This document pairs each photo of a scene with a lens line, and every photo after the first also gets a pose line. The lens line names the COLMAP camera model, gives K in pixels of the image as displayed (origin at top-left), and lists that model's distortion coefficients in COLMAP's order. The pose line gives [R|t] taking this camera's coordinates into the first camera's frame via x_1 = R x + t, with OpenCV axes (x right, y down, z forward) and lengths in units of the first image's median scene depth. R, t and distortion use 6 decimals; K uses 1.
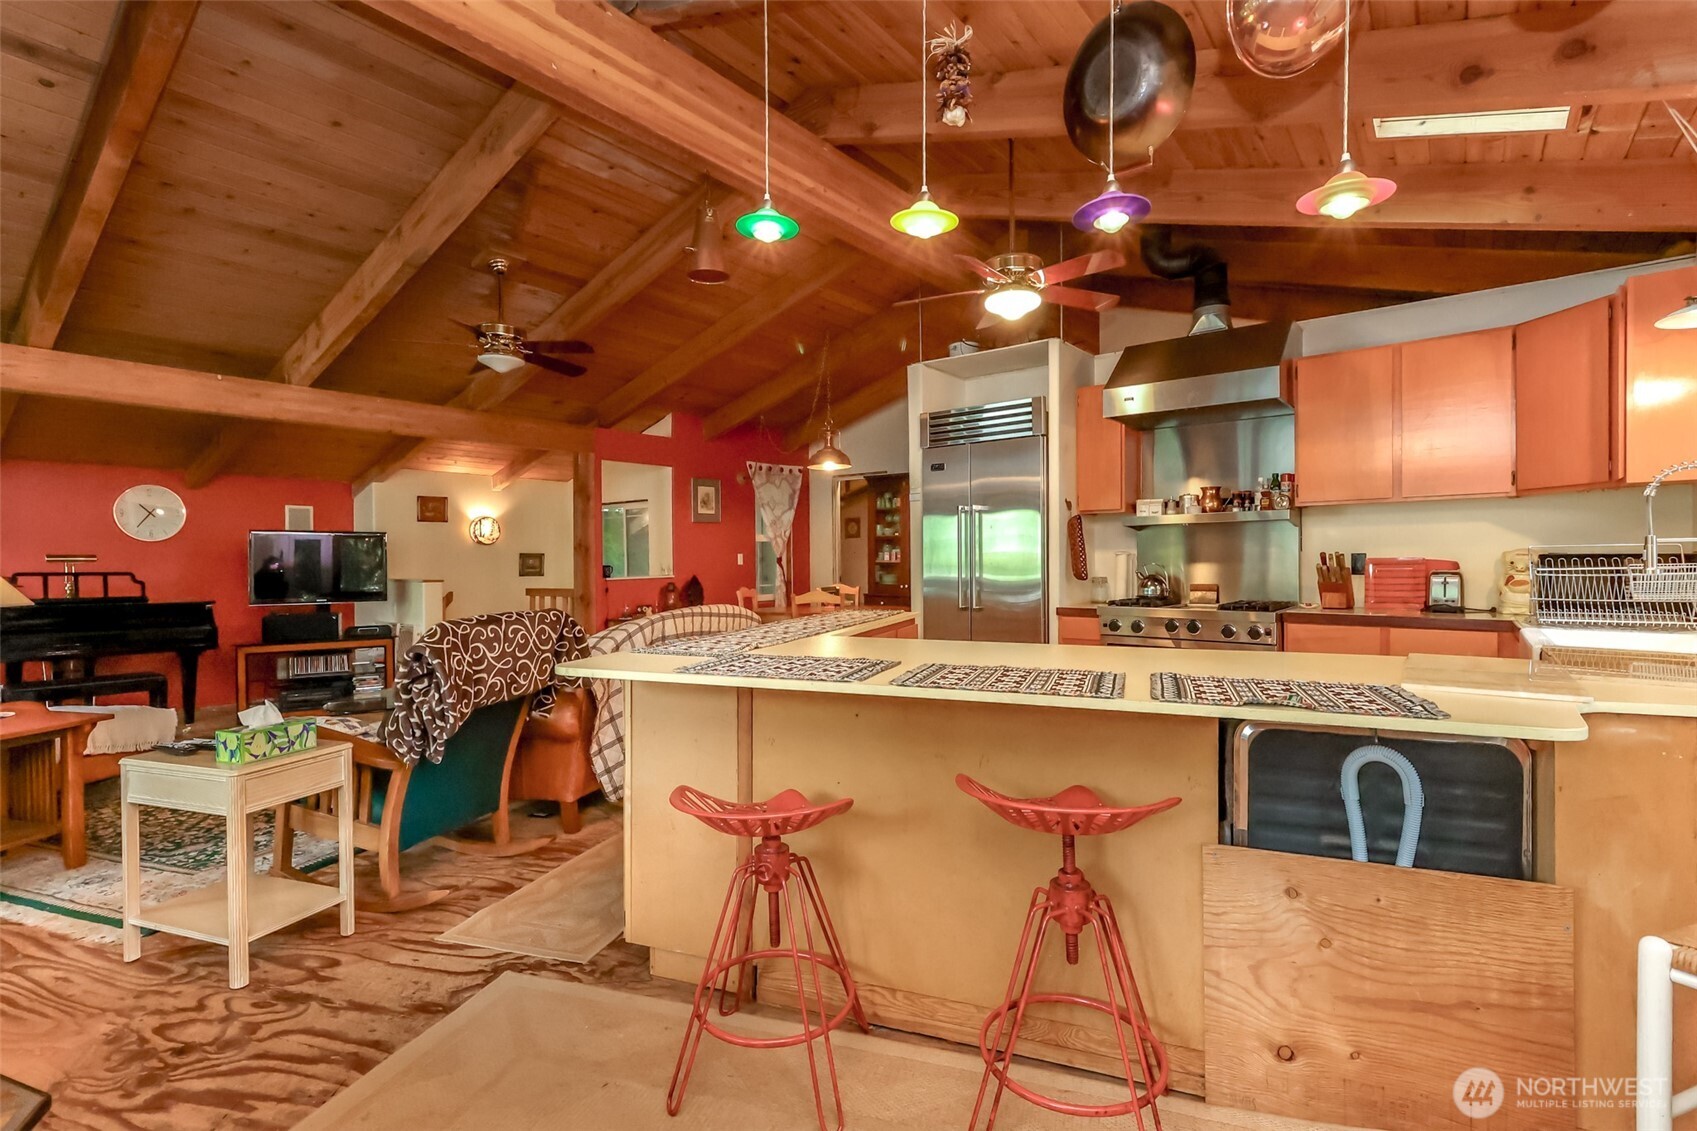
lens RADIAL K [[781.2, 0, 879.5], [0, 781.2, 558.4], [0, 0, 1]] dist [0.016639, -0.001423]
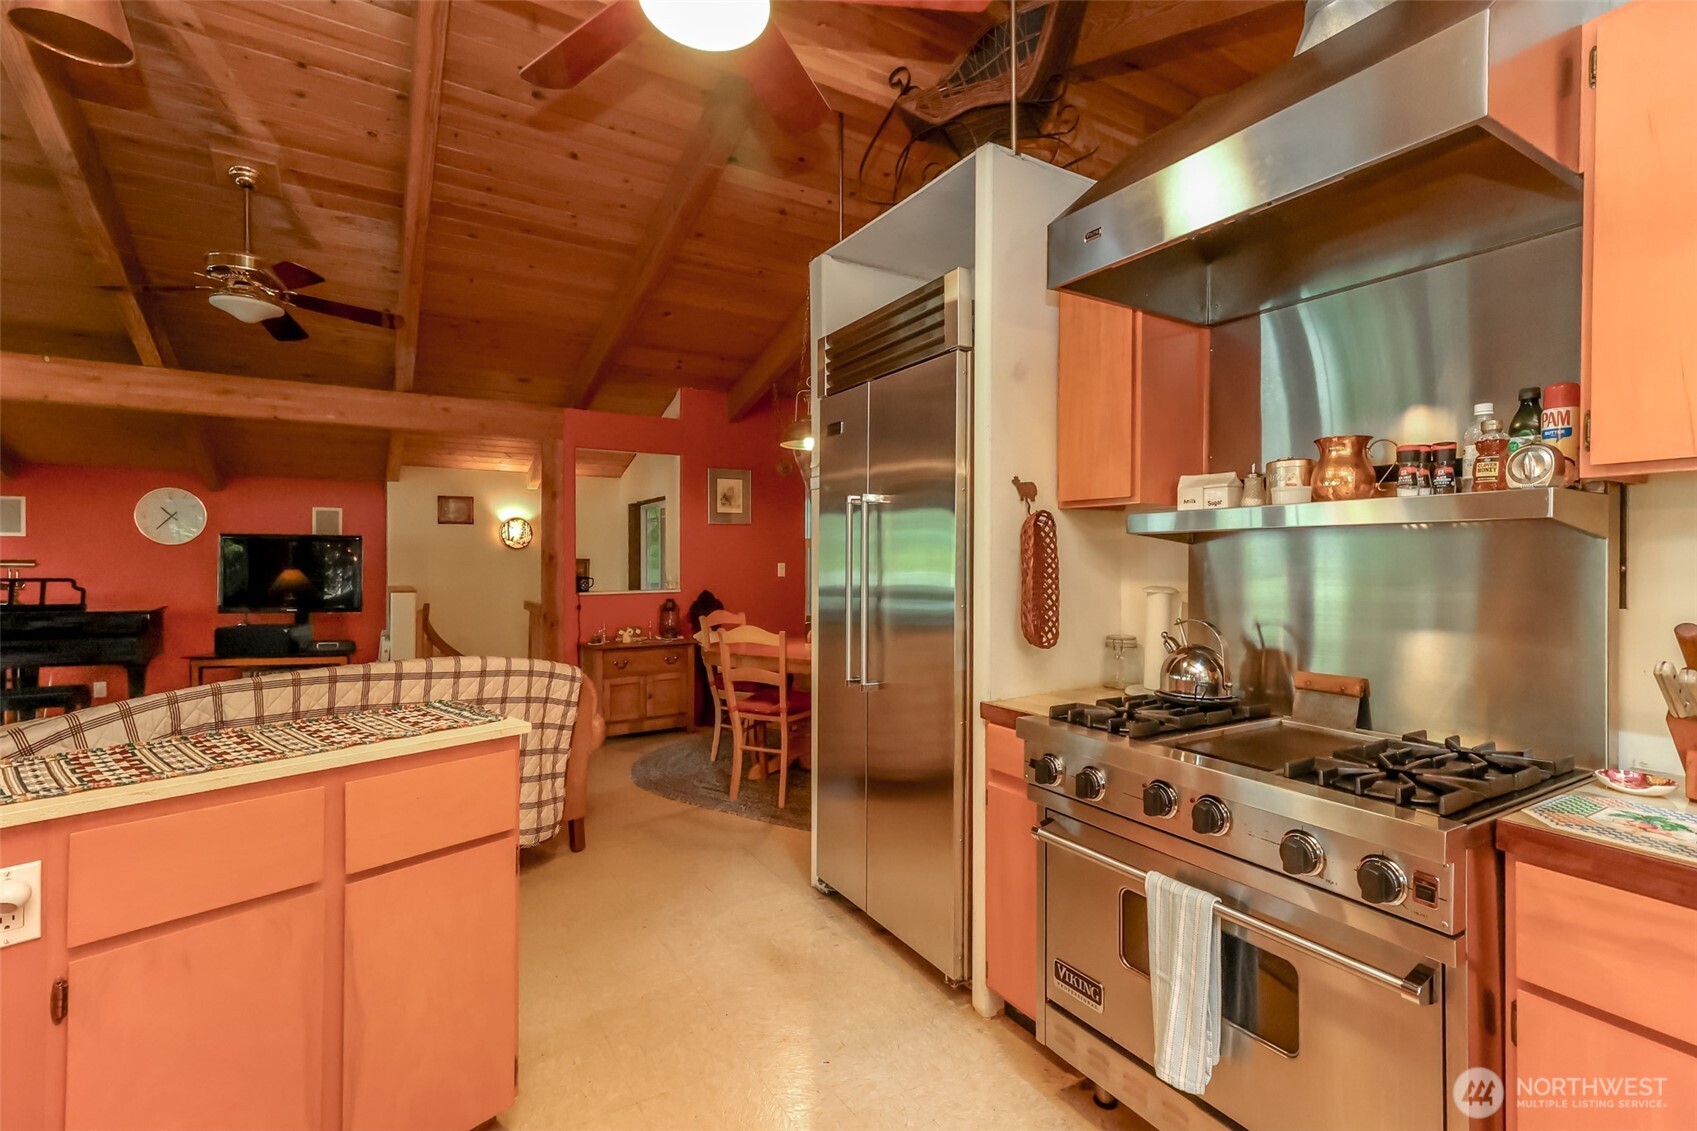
lens RADIAL K [[781.2, 0, 863.2], [0, 781.2, 560.1], [0, 0, 1]] dist [0.016639, -0.001423]
pose [[0.934682, 0.014437, -0.355192, 0.257278], [-0.013001, 0.999895, 0.006430, -0.021424], [0.355247, -0.001393, 0.934771, 0.410054]]
